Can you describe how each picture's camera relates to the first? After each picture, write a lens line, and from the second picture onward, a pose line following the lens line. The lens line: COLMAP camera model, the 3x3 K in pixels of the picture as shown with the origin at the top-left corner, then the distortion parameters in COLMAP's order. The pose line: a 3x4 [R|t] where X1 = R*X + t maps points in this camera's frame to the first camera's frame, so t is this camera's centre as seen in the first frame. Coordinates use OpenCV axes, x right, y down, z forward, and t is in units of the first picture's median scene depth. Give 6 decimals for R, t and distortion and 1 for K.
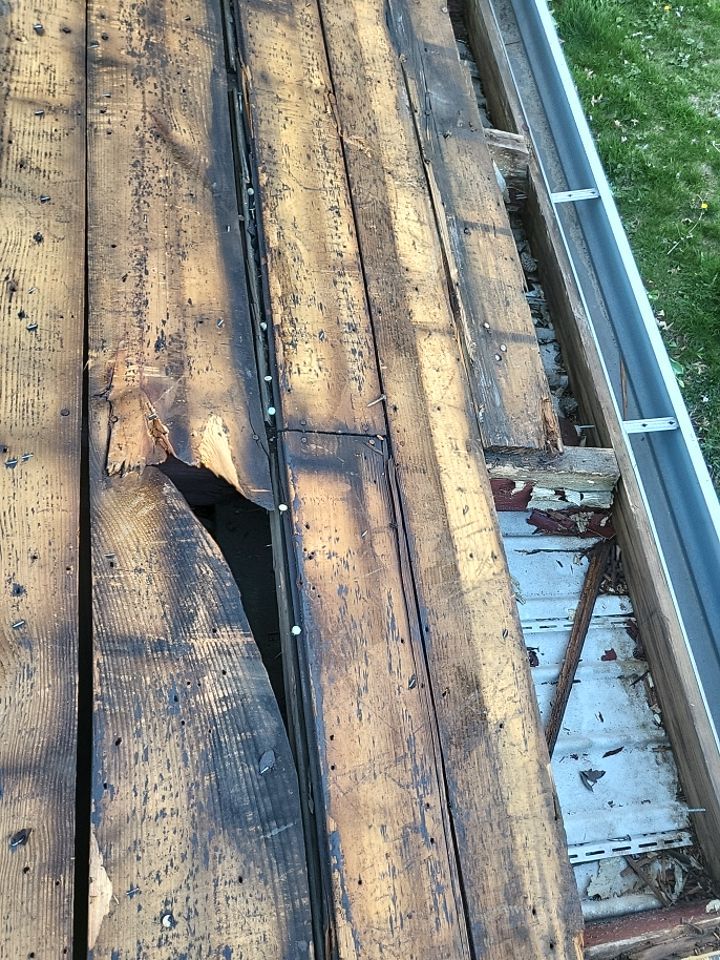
lens RADIAL K [[752.9, 0, 362.0], [0, 752.9, 484.1], [0, 0, 1]] dist [-0.035038, 0.062321]
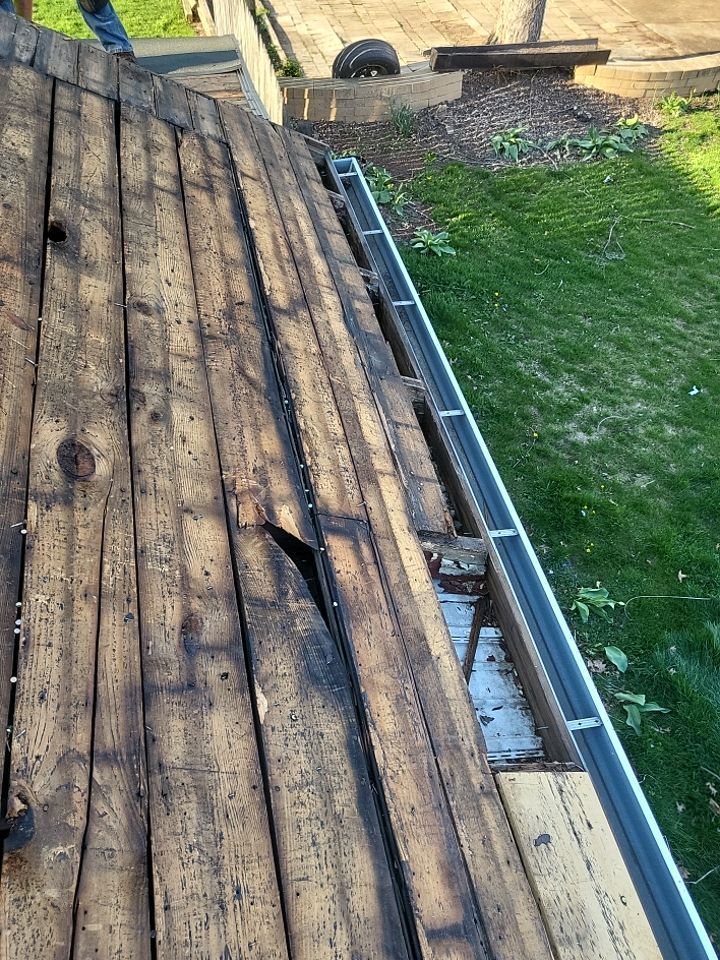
lens RADIAL K [[752.9, 0, 355.3], [0, 752.9, 479.2], [0, 0, 1]] dist [-0.035038, 0.062321]
pose [[0.988052, 0.015921, 0.153298, -0.284051], [0.031166, 0.953461, -0.299900, 0.392975], [-0.150938, 0.301094, 0.941573, -0.798947]]
